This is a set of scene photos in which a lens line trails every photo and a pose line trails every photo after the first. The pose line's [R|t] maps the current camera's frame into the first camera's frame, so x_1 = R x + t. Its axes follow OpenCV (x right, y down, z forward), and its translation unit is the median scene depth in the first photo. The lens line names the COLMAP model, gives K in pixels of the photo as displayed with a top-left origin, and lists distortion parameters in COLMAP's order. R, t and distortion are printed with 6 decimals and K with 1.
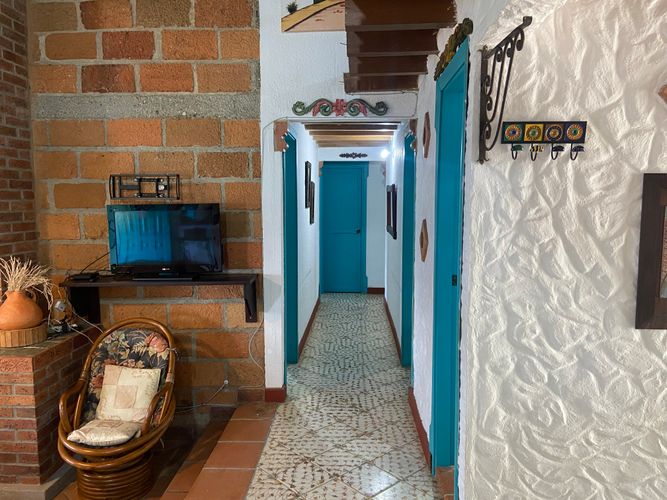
lens RADIAL K [[500.0, 0, 328.4], [0, 500.0, 250.2], [0, 0, 1]] dist [0.127243, -0.156444]
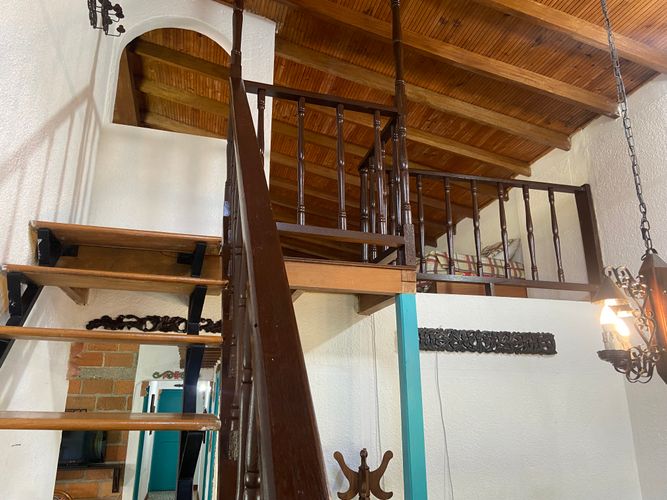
lens RADIAL K [[500.0, 0, 328.4], [0, 500.0, 250.2], [0, 0, 1]] dist [0.127243, -0.156444]
pose [[0.950886, 0.092468, 0.295408, -0.049064], [0.028599, 0.924013, -0.381290, 0.063768], [-0.308218, 0.371011, 0.875987, -1.242142]]
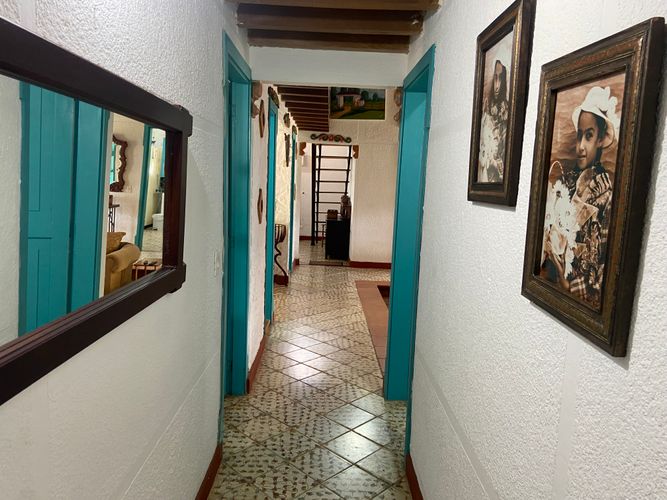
lens RADIAL K [[500.0, 0, 328.4], [0, 500.0, 250.2], [0, 0, 1]] dist [0.127243, -0.156444]
pose [[-0.997671, -0.028060, -0.062167, 0.085328], [-0.041590, 0.972675, 0.228417, -0.177458], [0.054059, 0.230470, -0.971577, 1.948350]]
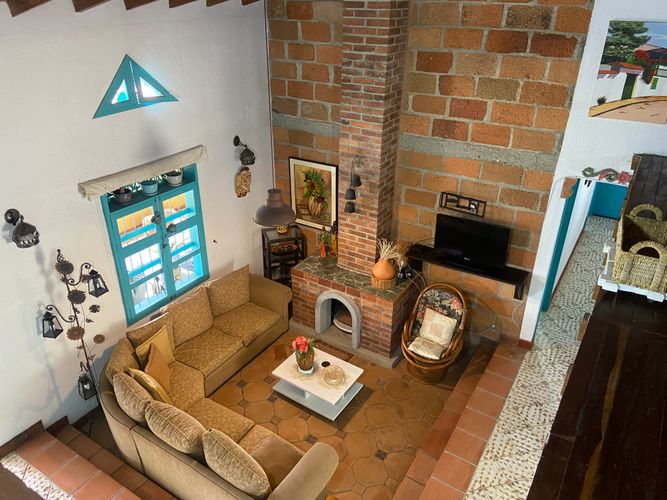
lens RADIAL K [[500.0, 0, 328.4], [0, 500.0, 250.2], [0, 0, 1]] dist [0.127243, -0.156444]
pose [[0.873434, 0.228297, -0.430109, -0.029313], [-0.048701, 0.919811, 0.389328, -0.572273], [0.484501, -0.319106, 0.814512, -0.474724]]
